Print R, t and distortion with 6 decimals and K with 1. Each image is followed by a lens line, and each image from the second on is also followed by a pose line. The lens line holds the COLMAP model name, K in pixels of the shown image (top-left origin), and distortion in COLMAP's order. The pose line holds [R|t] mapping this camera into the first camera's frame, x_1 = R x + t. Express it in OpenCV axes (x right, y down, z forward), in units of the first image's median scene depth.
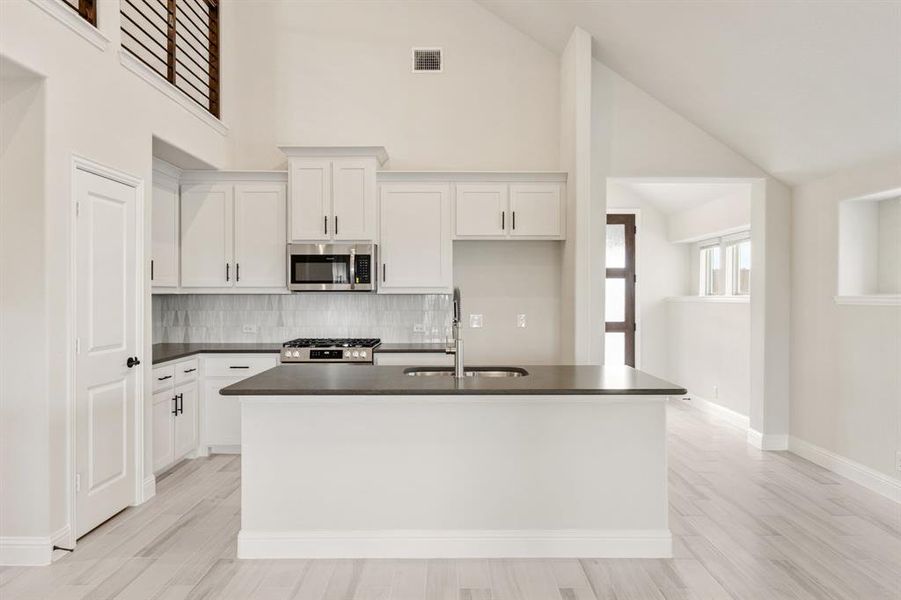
lens RADIAL K [[603.0, 0, 454.8], [0, 603.0, 290.1], [0, 0, 1]] dist [0.002817, 0.000008]
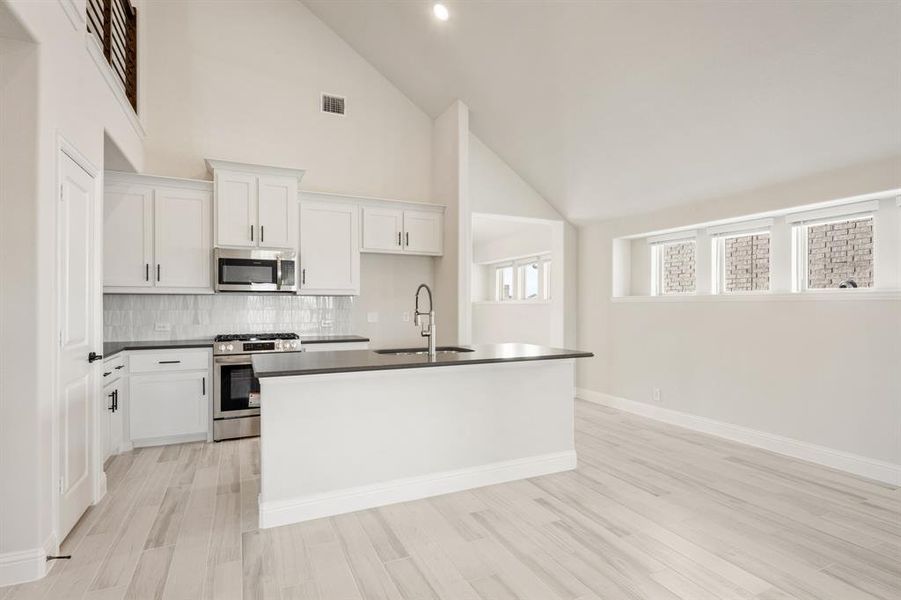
lens RADIAL K [[456.7, 0, 450.5], [0, 456.7, 300.0], [0, 0, 1]] dist [0.001221, -0.000505]
pose [[0.908388, 0.004085, 0.418109, -0.234194], [-0.001078, 0.999972, -0.007428, 0.023806], [-0.418128, 0.006297, 0.908366, 0.066312]]
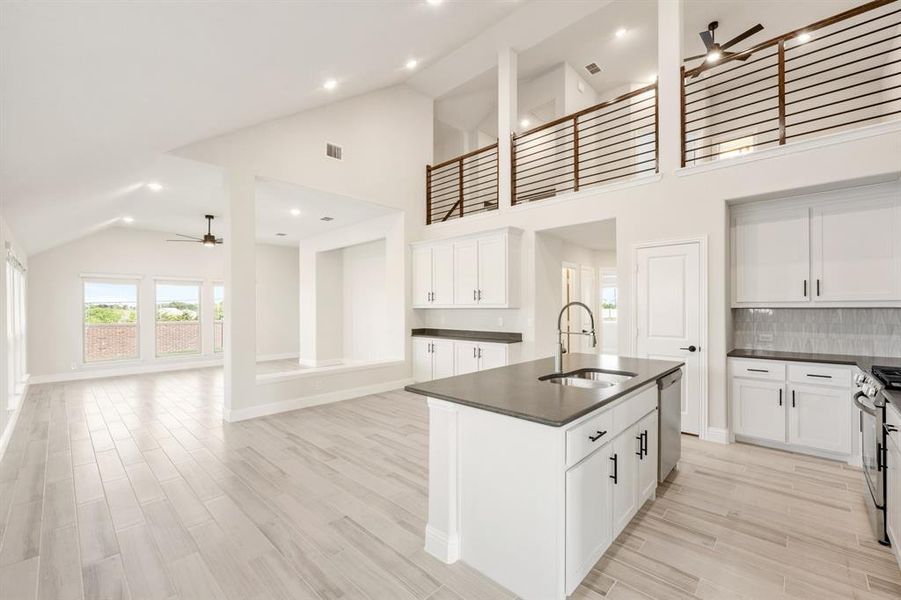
lens RADIAL K [[370.1, 0, 447.6], [0, 370.1, 308.1], [0, 0, 1]] dist [-0.002687, -0.000191]
pose [[-0.688646, -0.001732, -0.725095, 0.487212], [0.003605, 0.999977, -0.005812, 0.007966], [0.725088, -0.006617, -0.688624, 0.889117]]
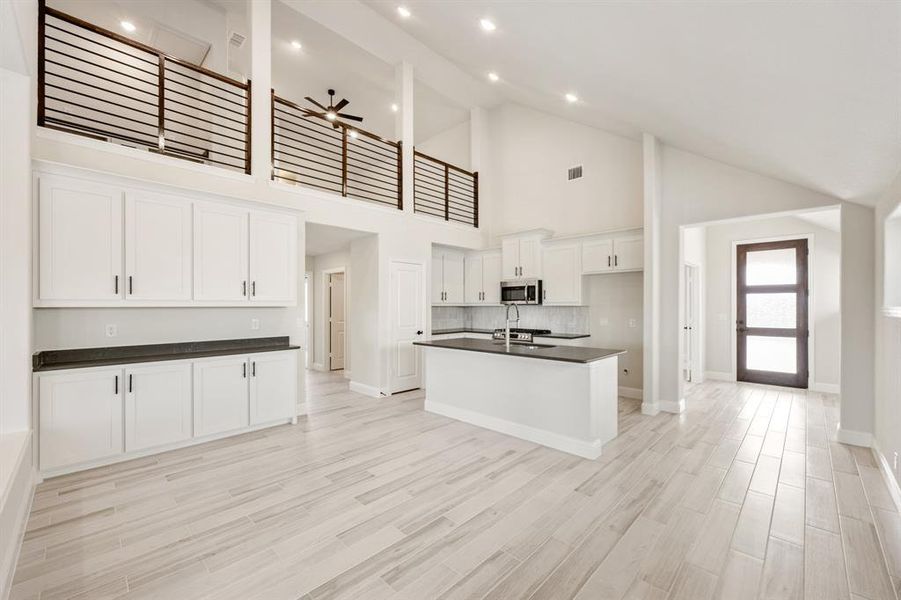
lens RADIAL K [[363.8, 0, 450.9], [0, 363.8, 304.2], [0, 0, 1]] dist [0.002100, 0.000133]
pose [[0.712541, -0.005224, -0.701611, 0.477529], [0.006130, 0.999980, -0.001220, 0.000190], [0.701603, -0.003432, 0.712559, -0.011233]]
